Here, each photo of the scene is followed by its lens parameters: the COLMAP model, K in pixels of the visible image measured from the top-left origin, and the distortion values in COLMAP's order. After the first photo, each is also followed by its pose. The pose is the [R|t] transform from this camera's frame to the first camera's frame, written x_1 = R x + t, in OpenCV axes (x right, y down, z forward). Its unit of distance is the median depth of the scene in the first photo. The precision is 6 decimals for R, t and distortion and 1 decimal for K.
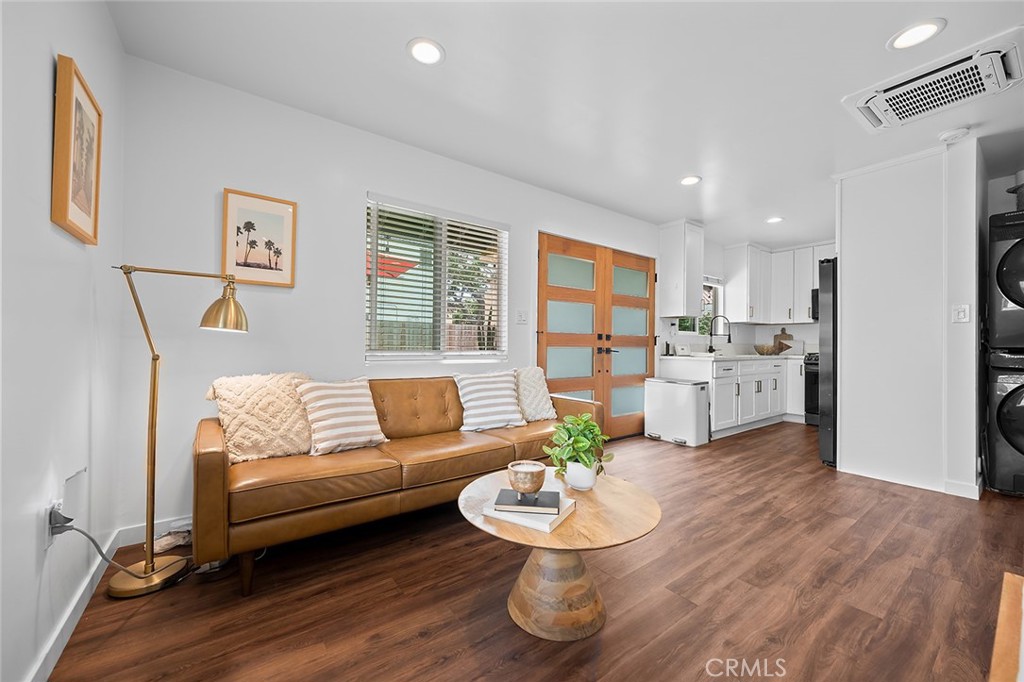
lens RADIAL K [[374.5, 0, 512.0], [0, 374.5, 341.0], [0, 0, 1]] dist [-0.000732, 0.000147]
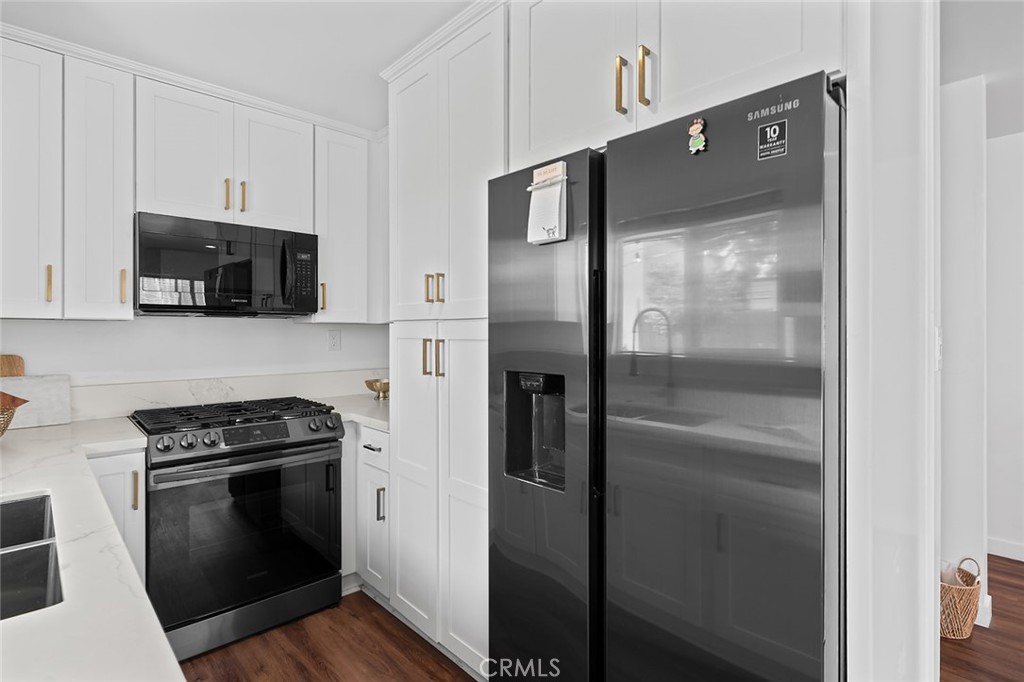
lens RADIAL K [[502.8, 0, 496.7], [0, 502.8, 330.1], [0, 0, 1]] dist [0.003353, -0.000446]
pose [[-0.126141, -0.006828, 0.991989, 0.474607], [-0.007365, 0.999955, 0.005946, -0.060729], [-0.991985, -0.006556, -0.126186, 1.012136]]
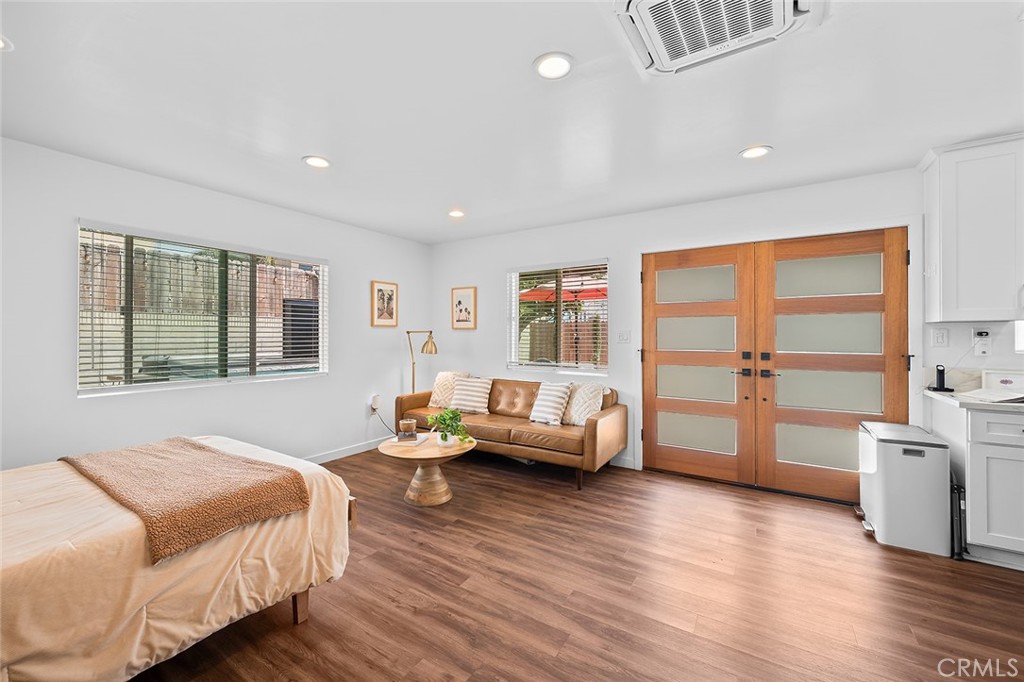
lens RADIAL K [[374.5, 0, 512.0], [0, 374.5, 341.0], [0, 0, 1]] dist [-0.000732, 0.000147]
pose [[0.417241, 0.000112, -0.908796, 0.766326], [0.008325, 0.999958, 0.003945, -0.050635], [0.908758, -0.009212, 0.417222, 0.203730]]
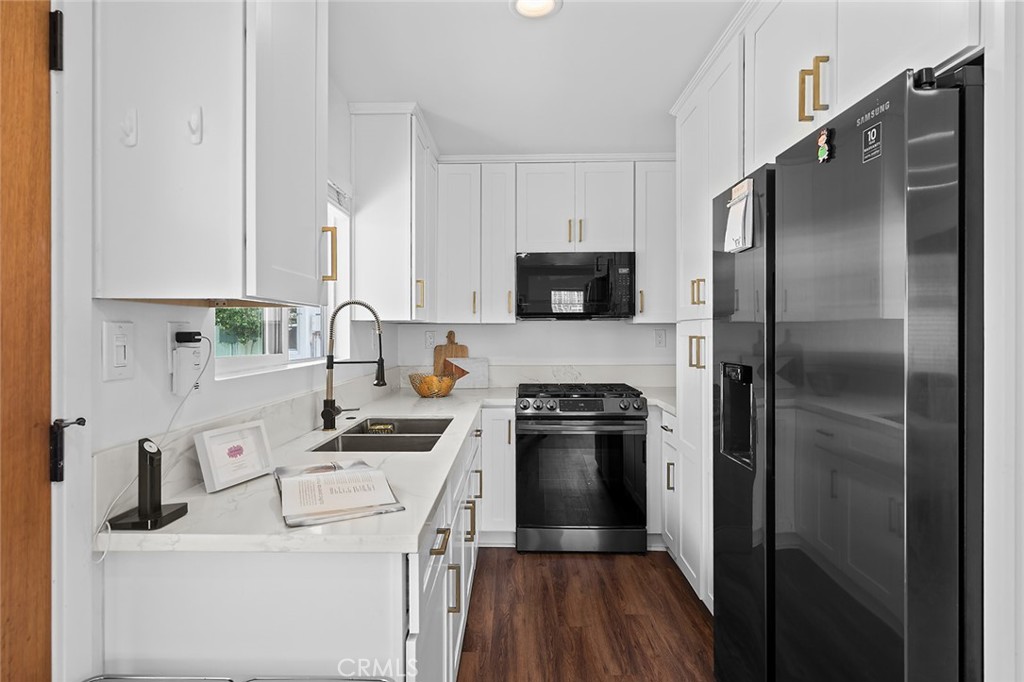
lens RADIAL K [[502.8, 0, 496.7], [0, 502.8, 330.1], [0, 0, 1]] dist [0.003353, -0.000446]
pose [[0.608026, -0.006251, 0.793893, 0.381403], [0.003058, 0.999980, 0.005532, -0.059253], [-0.793911, -0.000936, 0.608033, 0.845878]]
